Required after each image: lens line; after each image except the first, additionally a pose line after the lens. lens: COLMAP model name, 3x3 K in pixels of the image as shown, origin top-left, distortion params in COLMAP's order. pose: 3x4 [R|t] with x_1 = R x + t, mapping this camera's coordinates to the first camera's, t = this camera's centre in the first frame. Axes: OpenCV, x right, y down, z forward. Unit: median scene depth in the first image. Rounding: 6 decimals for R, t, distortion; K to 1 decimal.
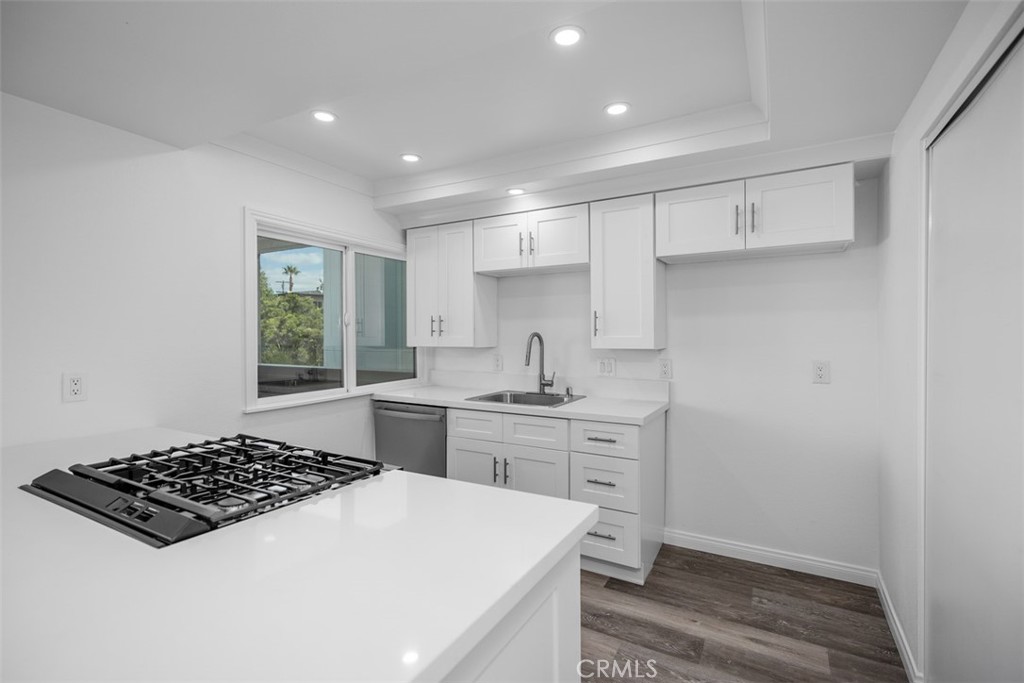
lens RADIAL K [[466.6, 0, 512.0], [0, 466.6, 341.5], [0, 0, 1]] dist [0.003196, 0.000257]
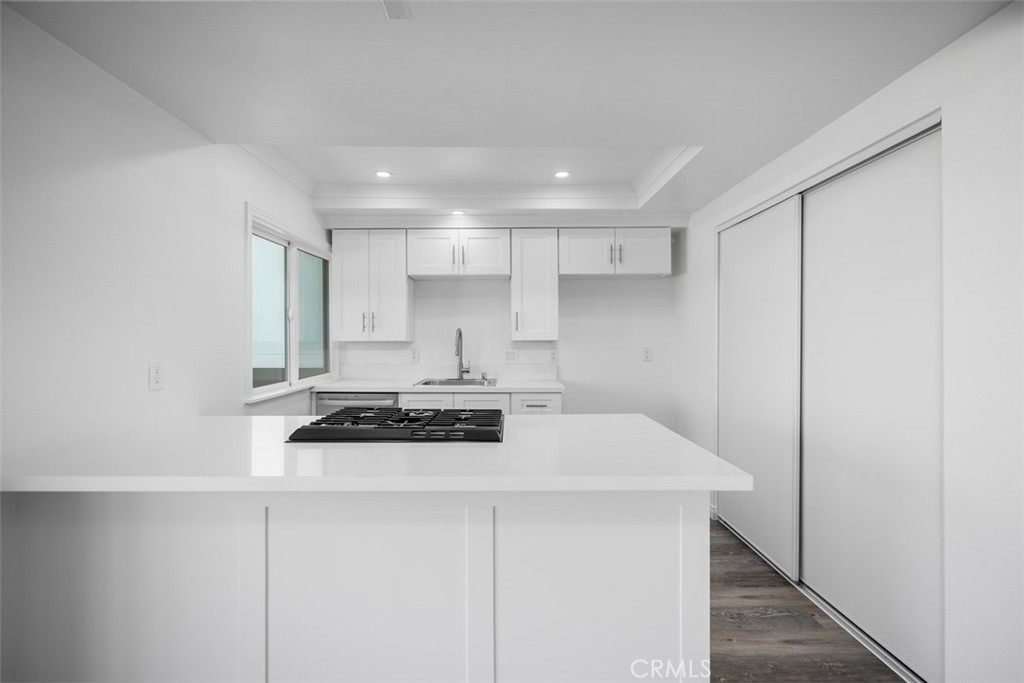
lens RADIAL K [[507.9, 0, 512.0], [0, 507.9, 341.5], [0, 0, 1]] dist [-0.001257, -0.000078]
pose [[0.858492, -0.005265, 0.512801, -0.533320], [0.009259, 0.999943, -0.005234, 0.024051], [-0.512744, 0.009242, 0.858492, -0.207088]]
